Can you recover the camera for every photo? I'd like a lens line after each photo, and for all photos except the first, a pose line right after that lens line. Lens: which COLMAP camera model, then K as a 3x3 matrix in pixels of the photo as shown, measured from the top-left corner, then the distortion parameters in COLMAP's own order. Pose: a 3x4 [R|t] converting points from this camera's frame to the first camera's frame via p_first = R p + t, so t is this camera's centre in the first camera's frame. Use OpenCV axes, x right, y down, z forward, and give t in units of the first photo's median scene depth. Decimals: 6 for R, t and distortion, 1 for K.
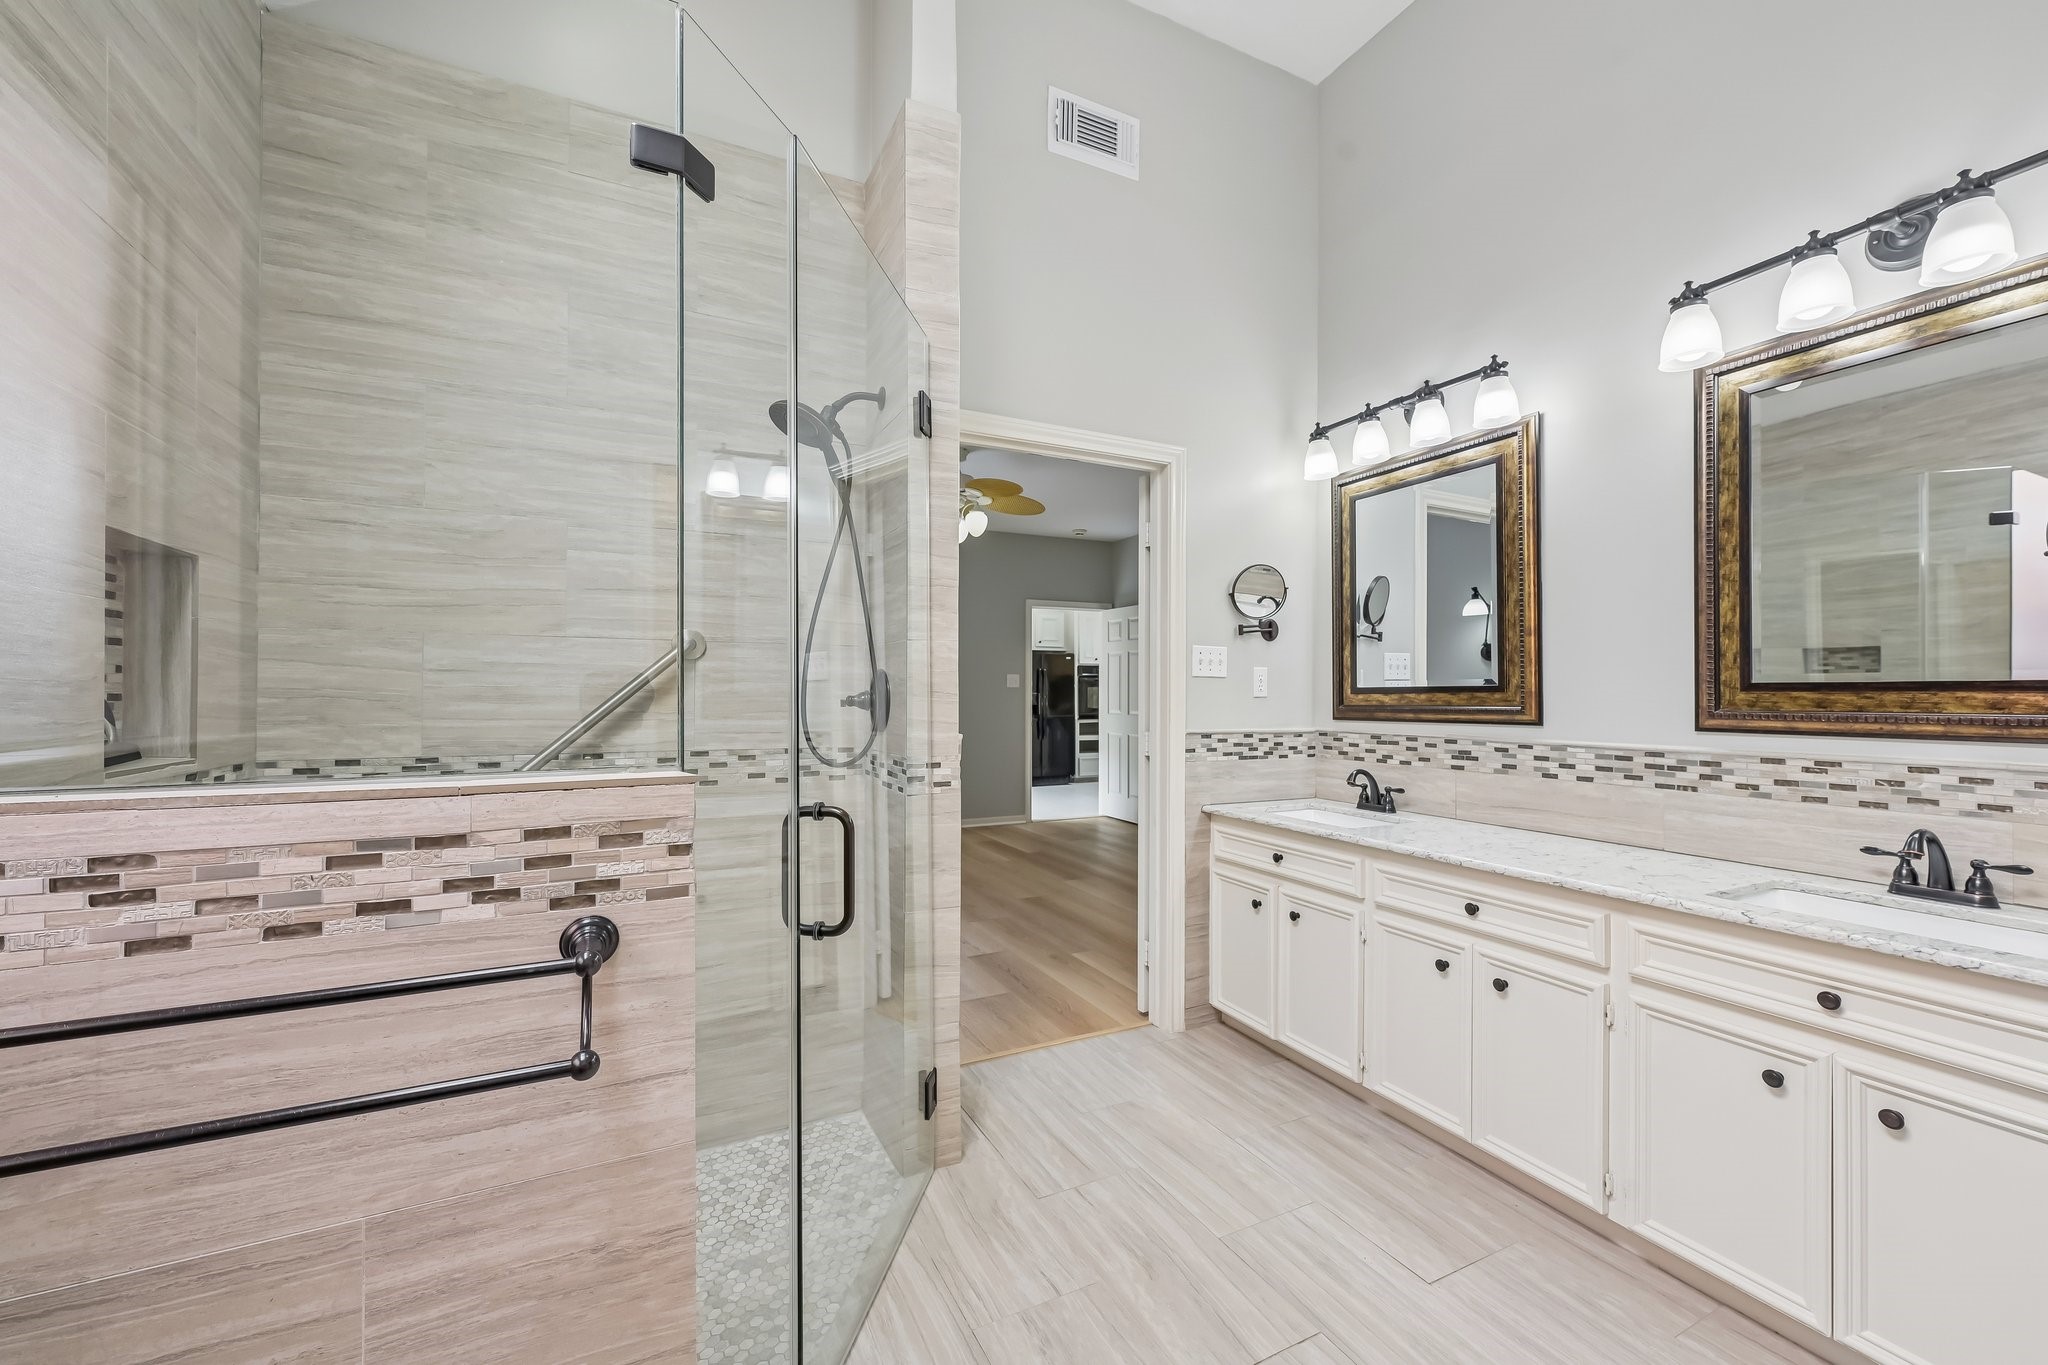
lens RADIAL K [[812.1, 0, 1028.5], [0, 812.1, 686.8], [0, 0, 1]] dist [-0.002946, 0.000357]
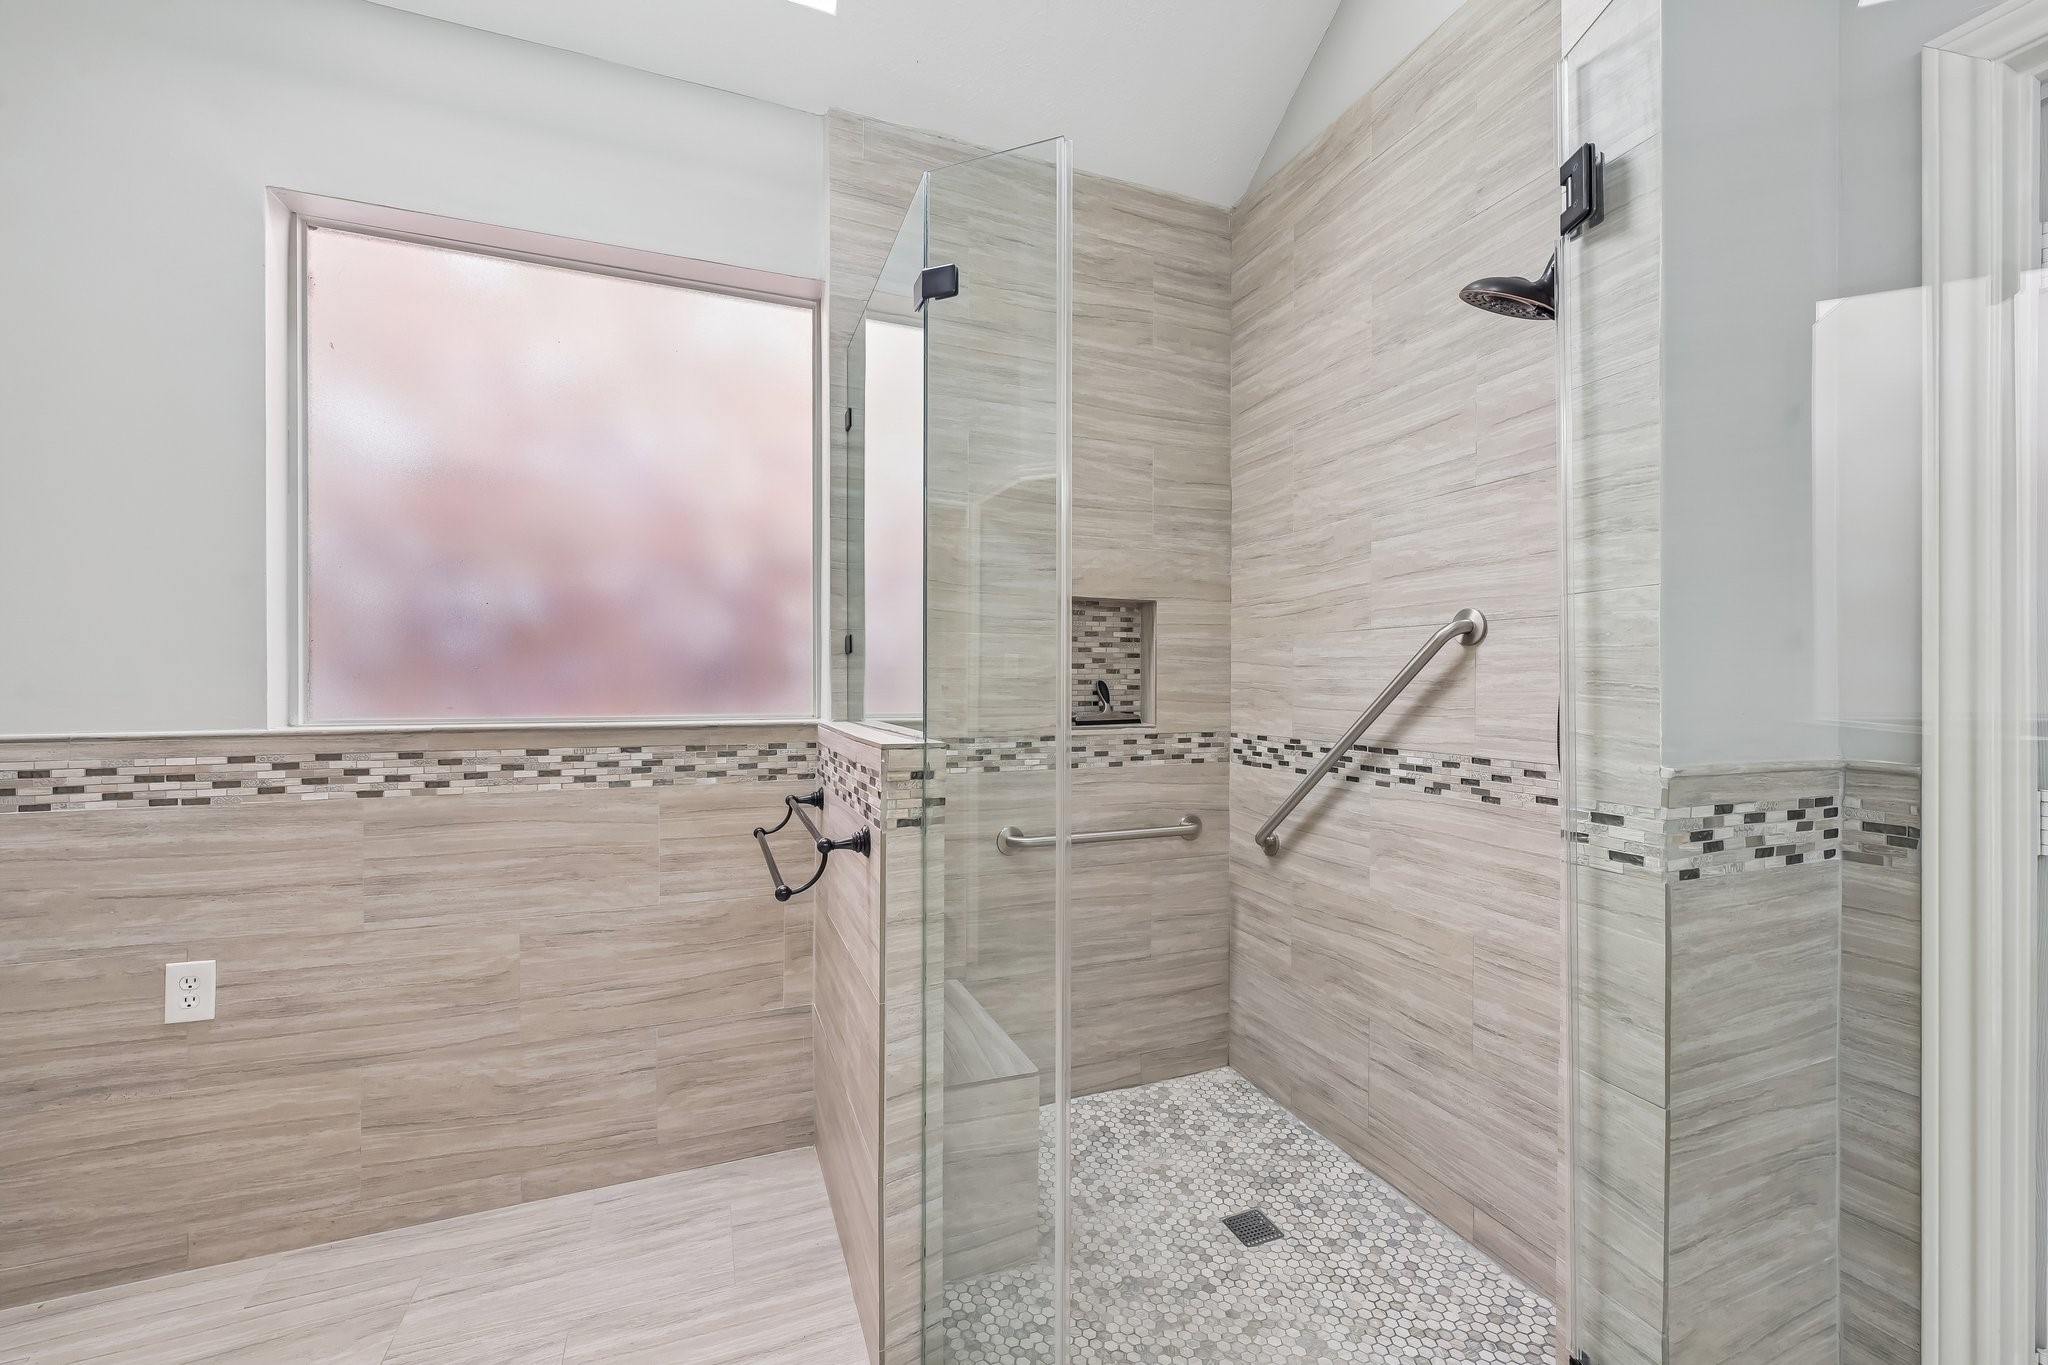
lens RADIAL K [[812.1, 0, 1026.4], [0, 812.1, 687.0], [0, 0, 1]] dist [-0.002946, 0.000357]
pose [[-0.082737, 0.003557, -0.996565, 0.605748], [0.006906, 0.999972, 0.002996, 0.004359], [0.996547, -0.006634, -0.082760, 0.859972]]
